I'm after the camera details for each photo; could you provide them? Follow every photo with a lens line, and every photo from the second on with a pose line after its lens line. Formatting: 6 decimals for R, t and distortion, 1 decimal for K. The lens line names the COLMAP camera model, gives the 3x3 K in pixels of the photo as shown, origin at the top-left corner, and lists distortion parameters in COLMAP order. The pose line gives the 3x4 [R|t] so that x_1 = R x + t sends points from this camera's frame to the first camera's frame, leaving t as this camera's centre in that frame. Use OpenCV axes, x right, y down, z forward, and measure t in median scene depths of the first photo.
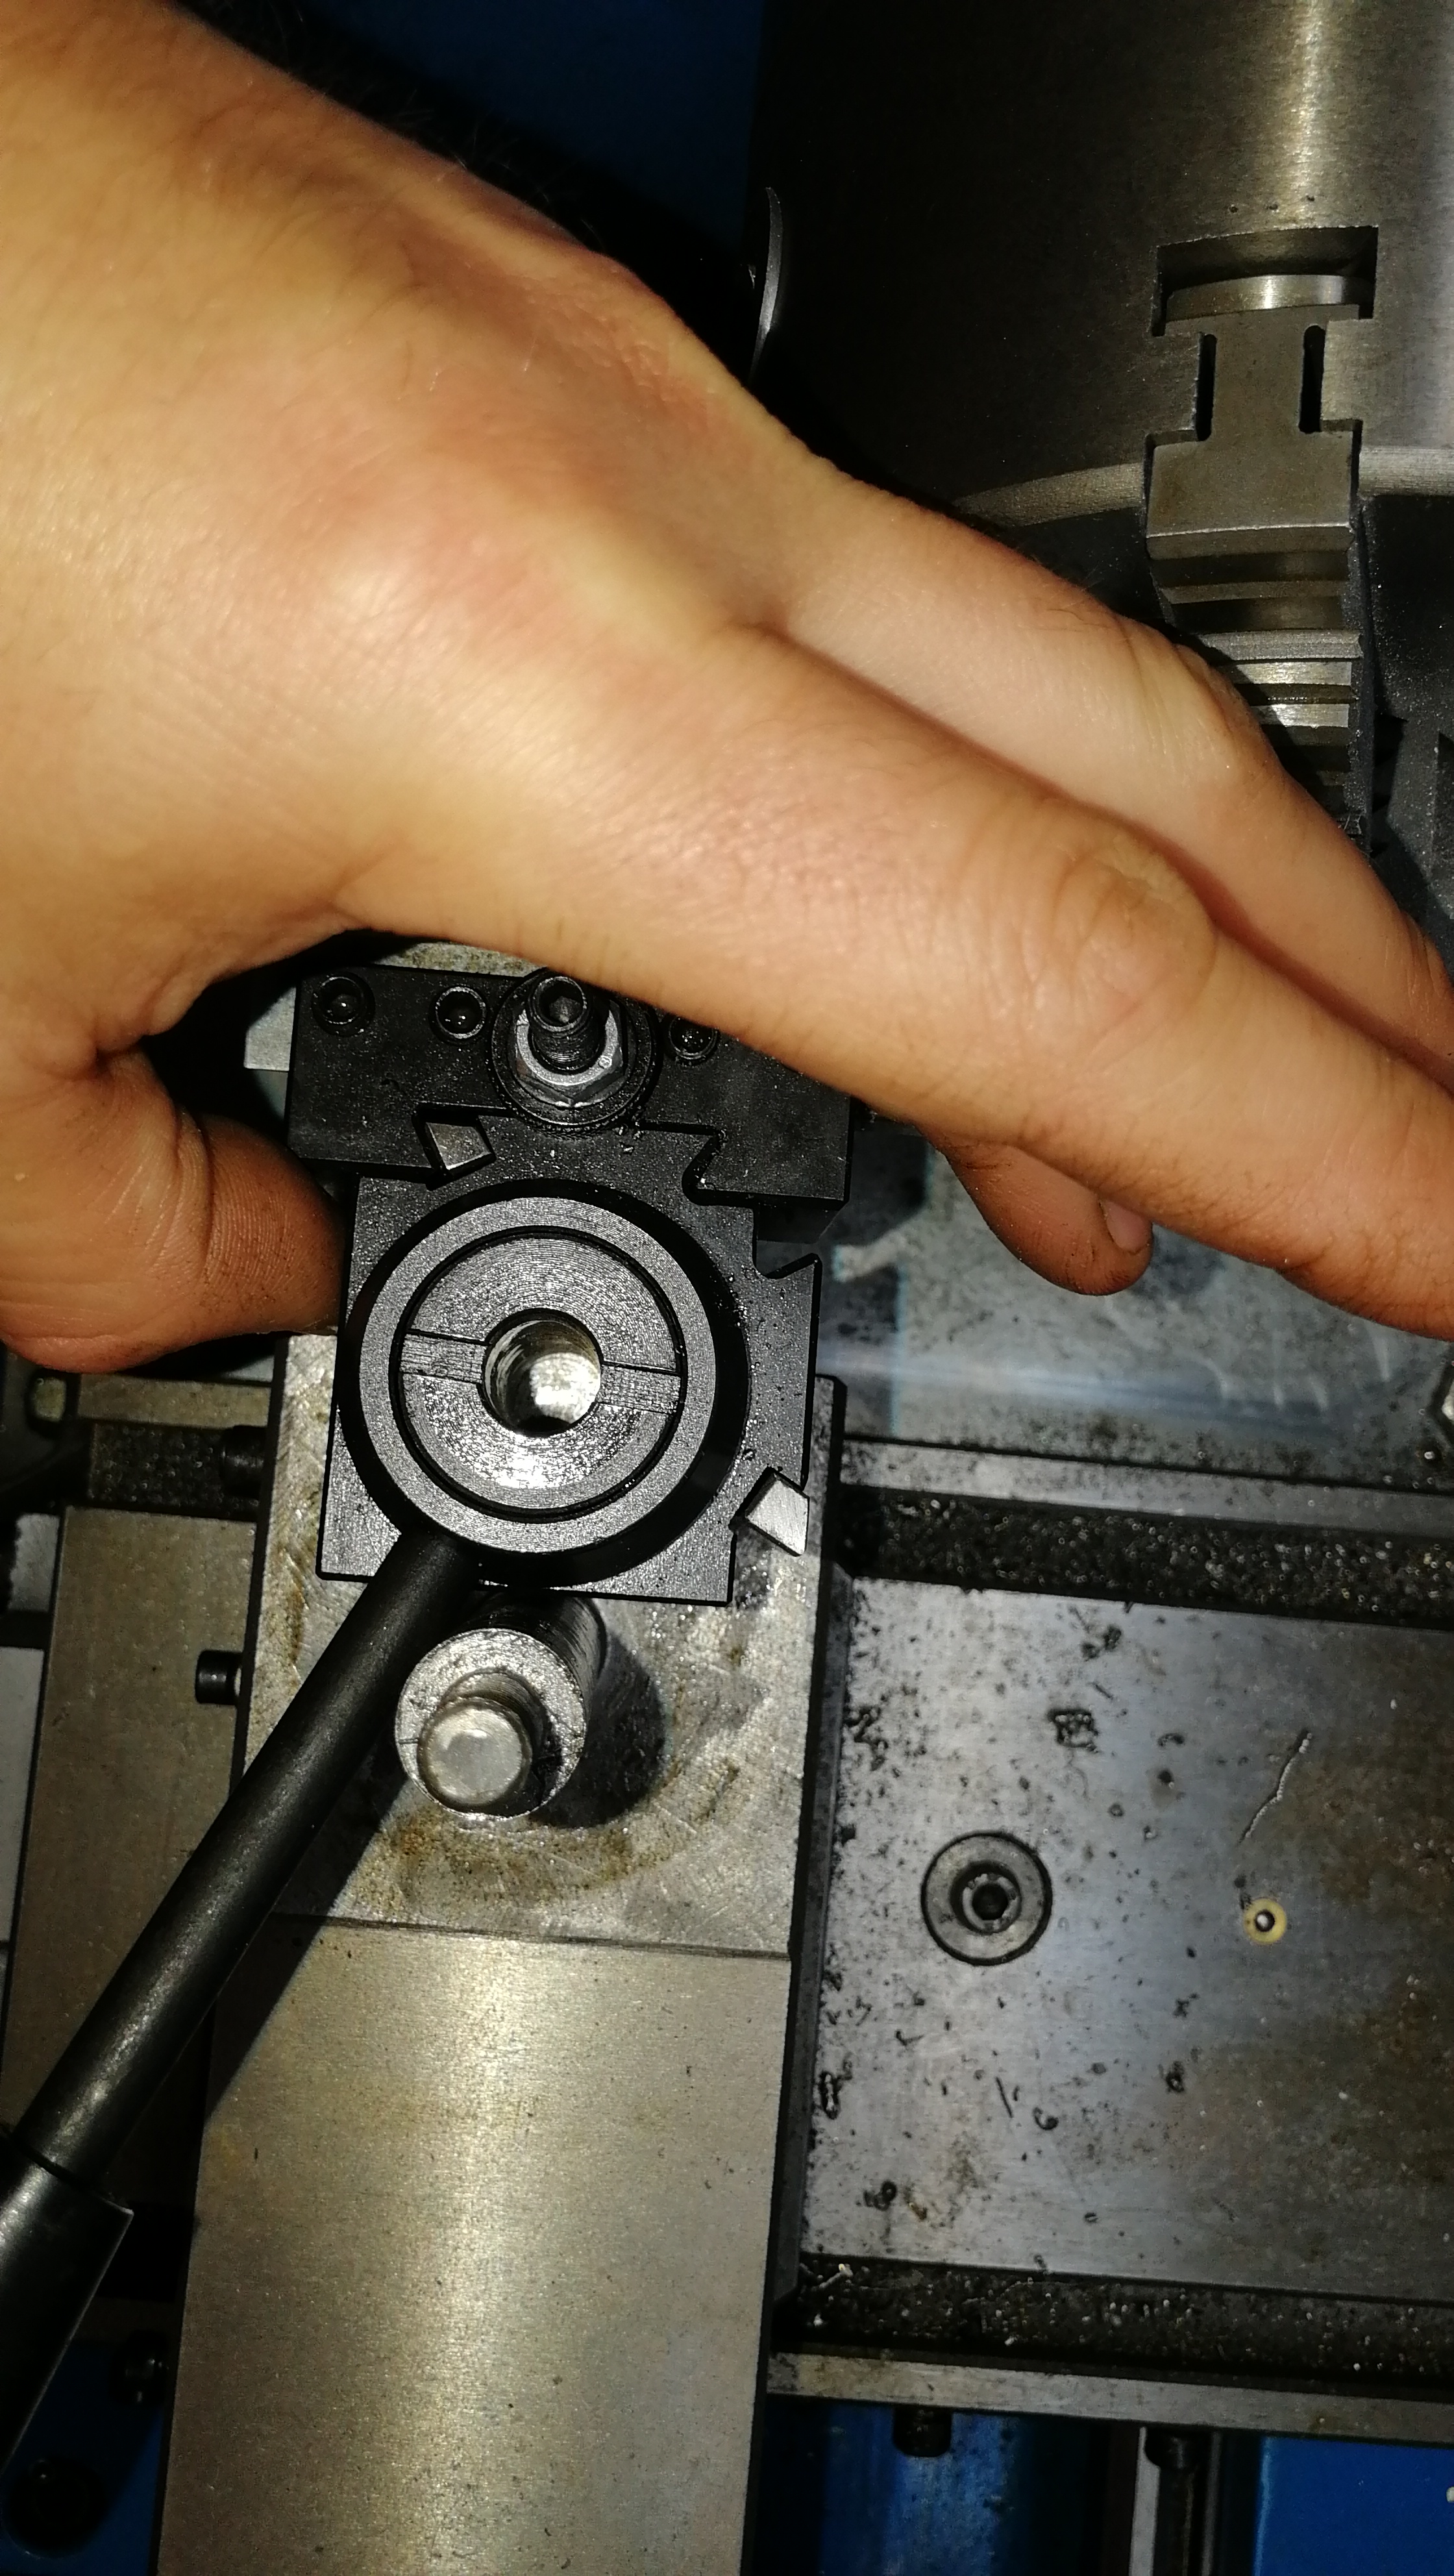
lens RADIAL K [[2211.7, 0, 735.4], [0, 2211.7, 1234.6], [0, 0, 1]] dist [-0.039301, 0.046408]
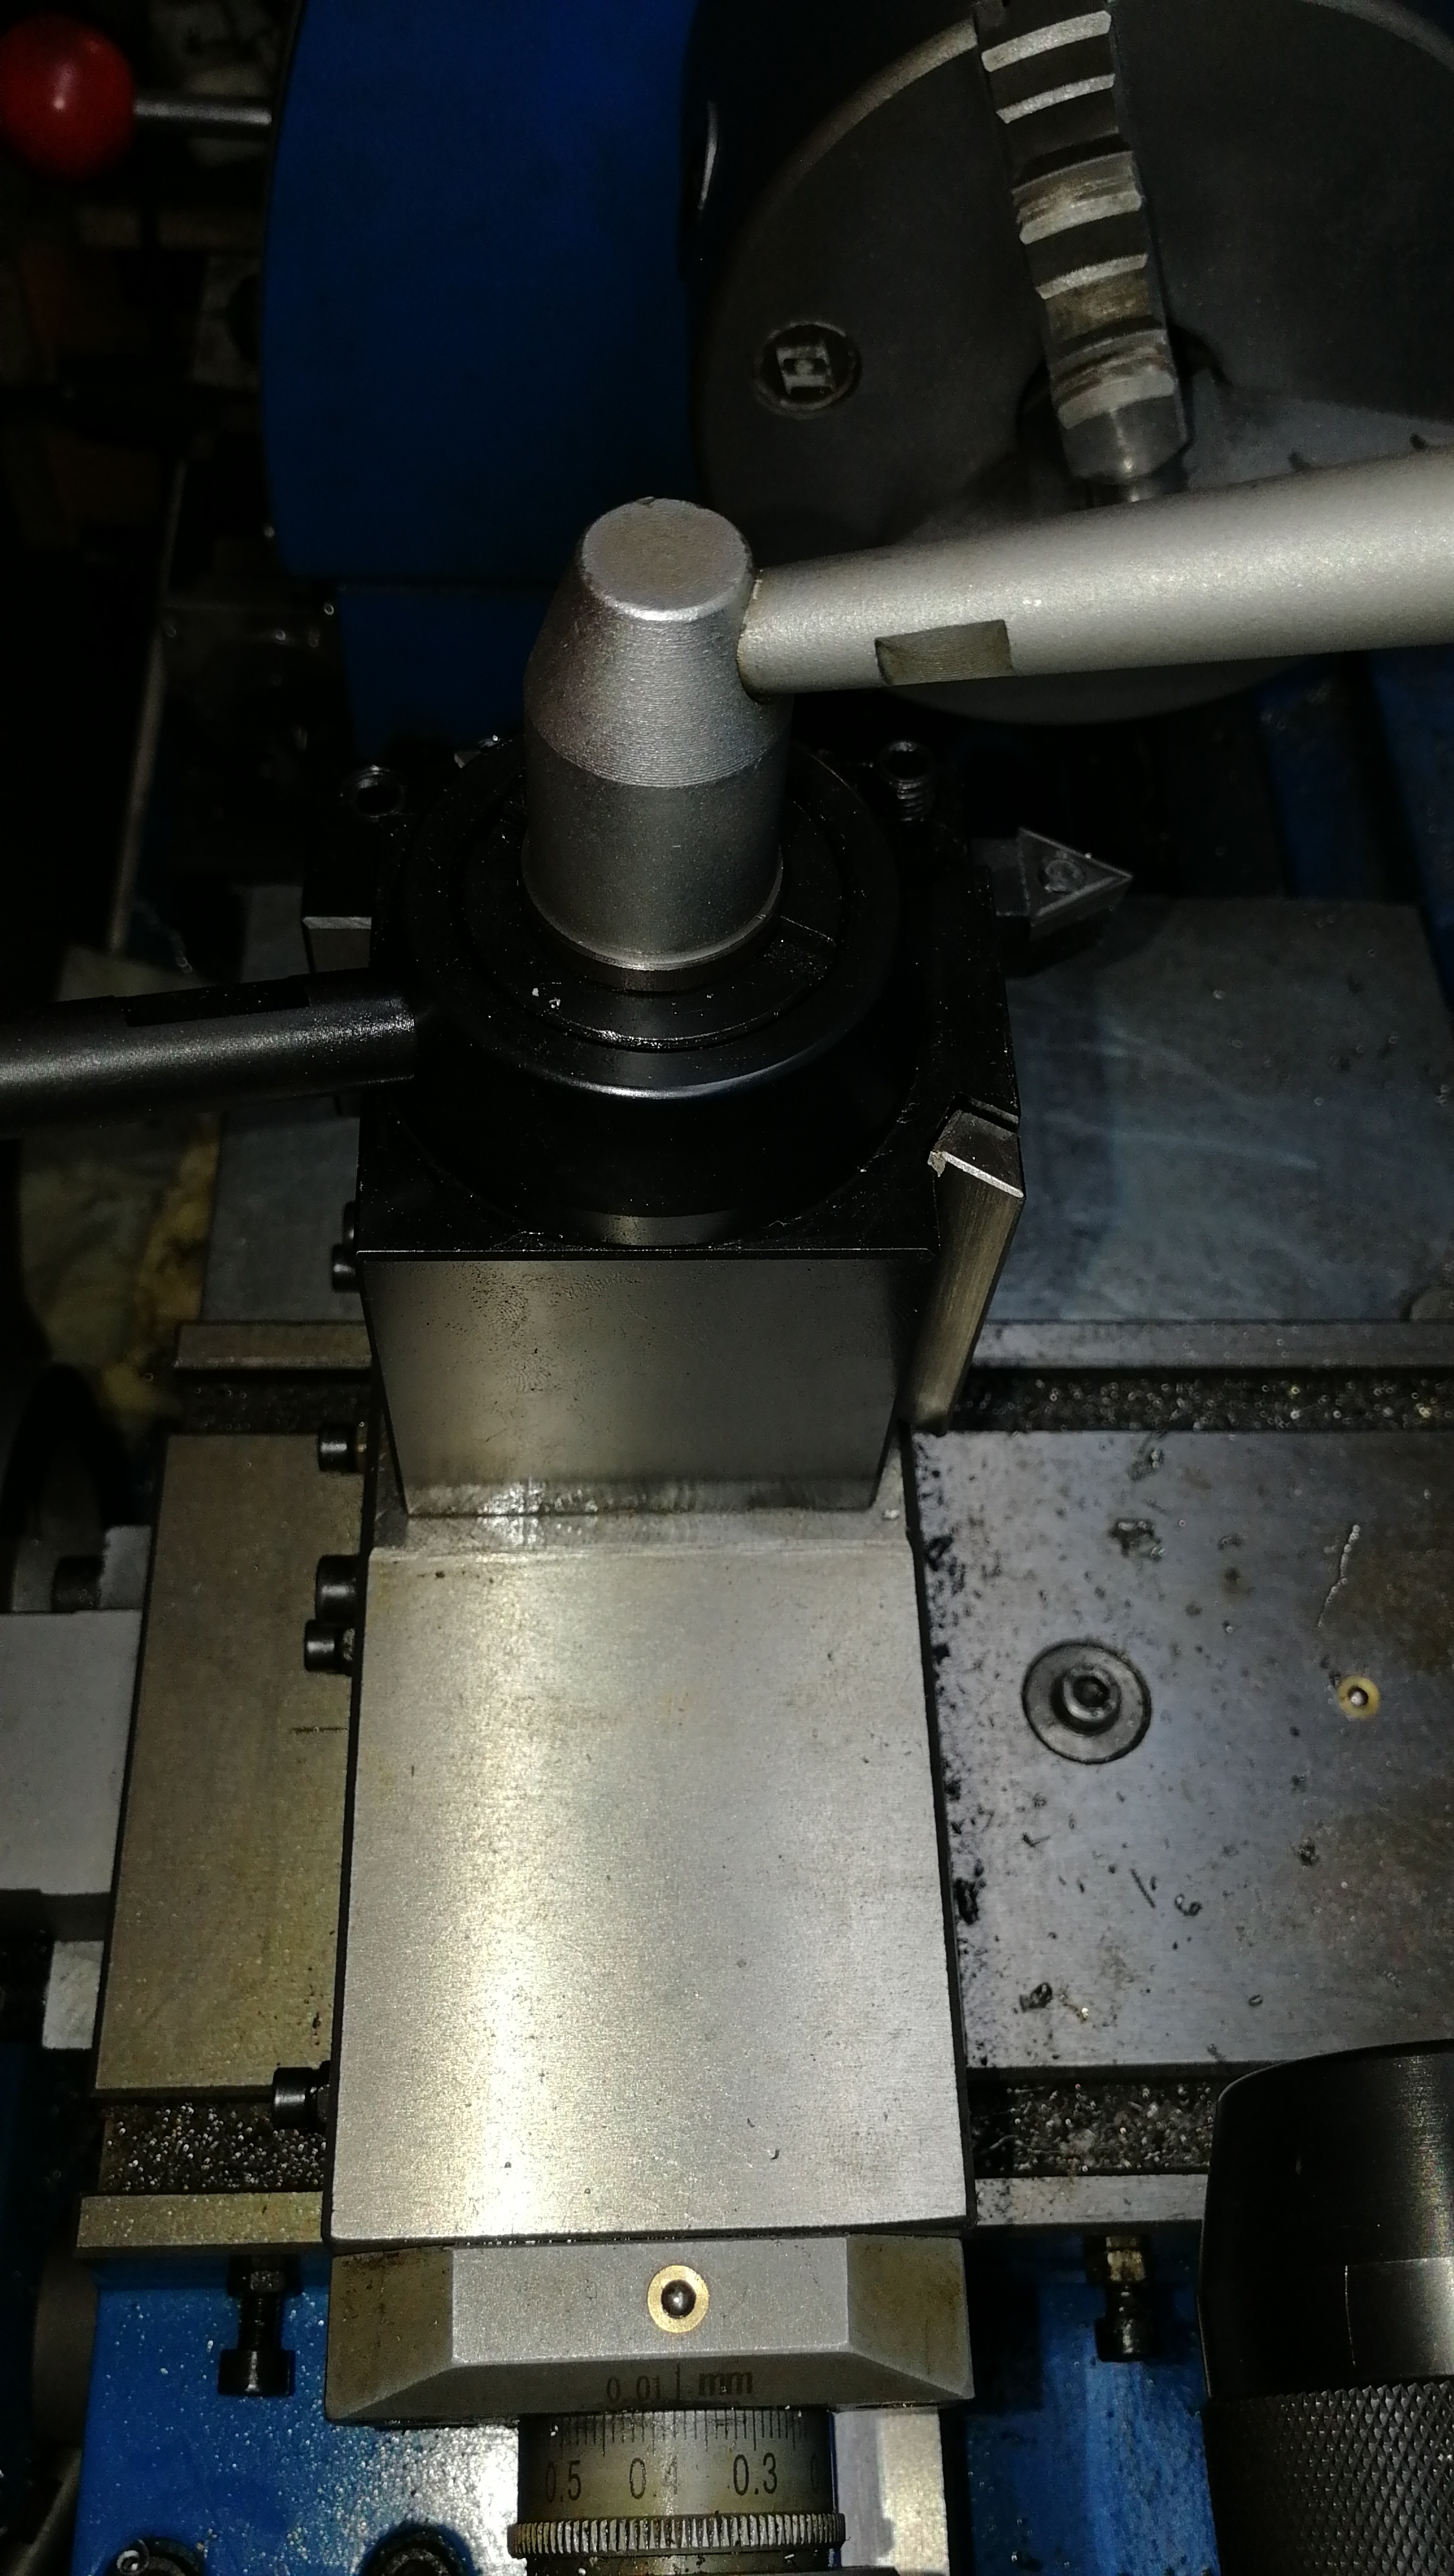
lens RADIAL K [[2211.7, 0, 729.4], [0, 2211.7, 1299.3], [0, 0, 1]] dist [-0.039301, 0.046408]
pose [[0.992493, -0.102326, 0.066990, -0.098068], [0.121177, 0.896895, -0.425317, 0.545637], [-0.016562, 0.430242, 0.902562, 0.004659]]
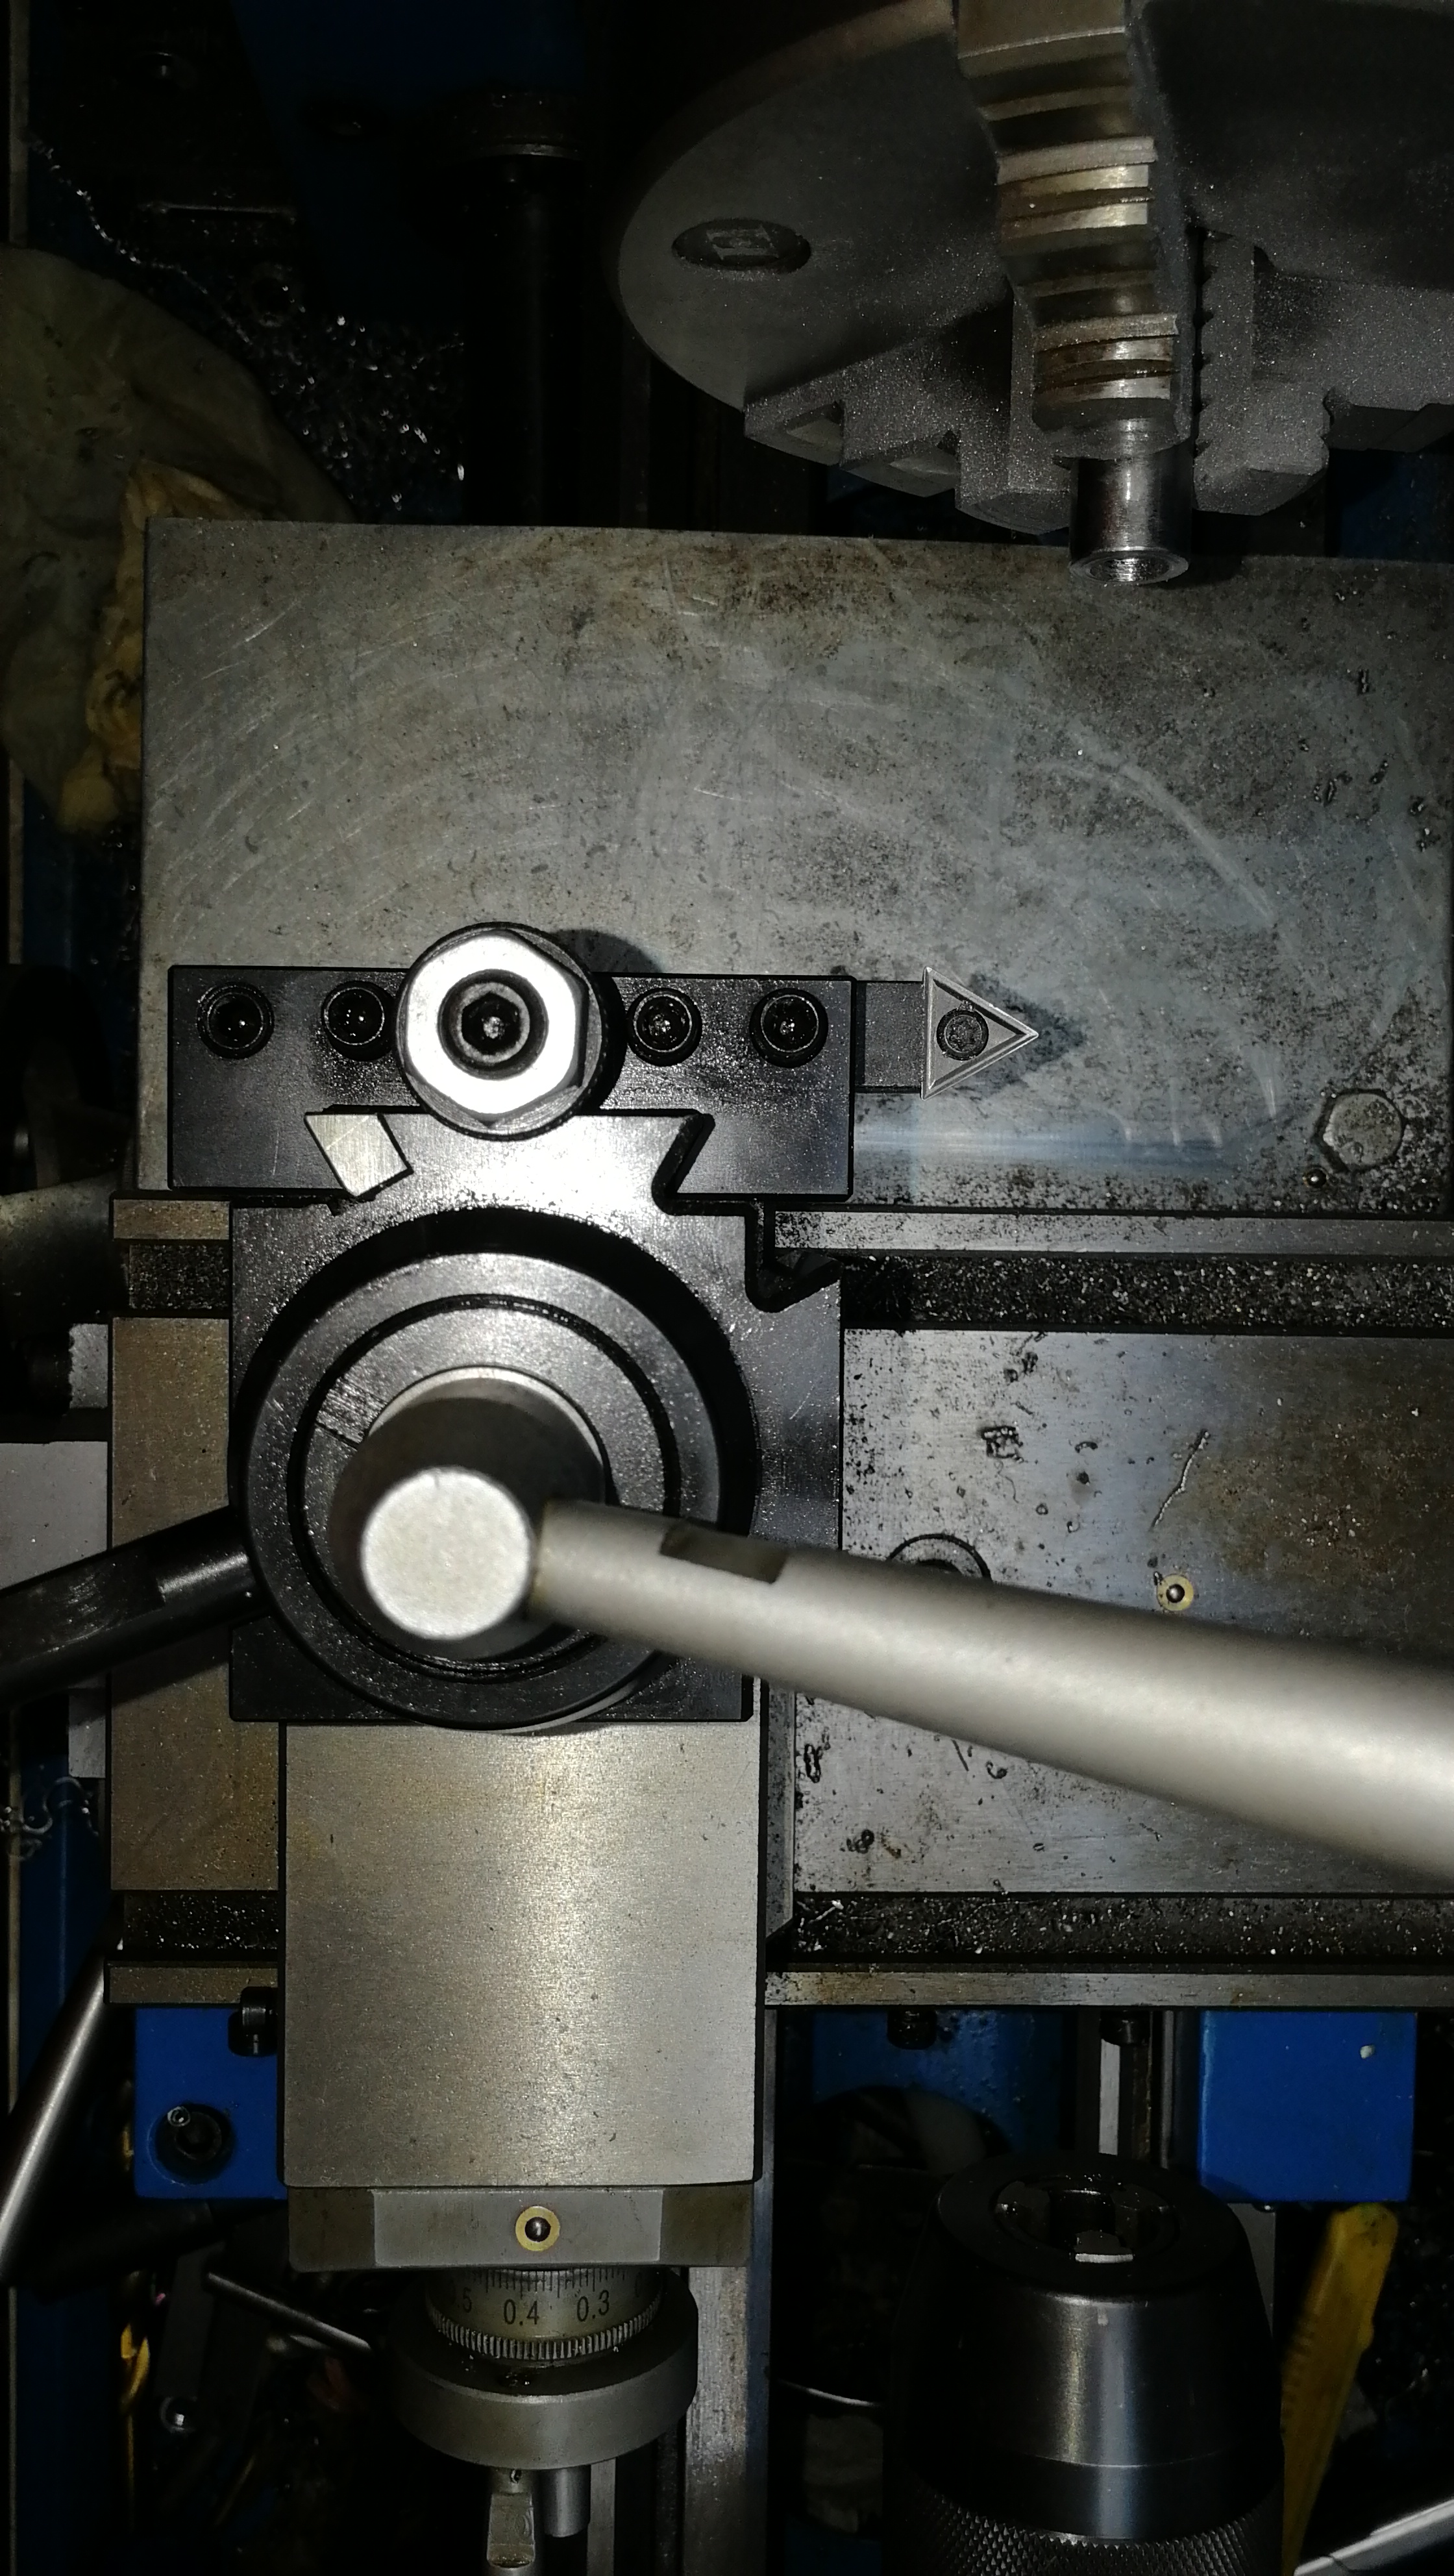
lens RADIAL K [[2211.7, 0, 730.5], [0, 2211.7, 1264.5], [0, 0, 1]] dist [-0.039301, 0.046408]
pose [[0.997133, -0.074566, -0.012848, 0.033872], [0.075616, 0.988096, 0.133969, -0.033871], [0.002705, -0.134557, 0.990902, -0.133654]]
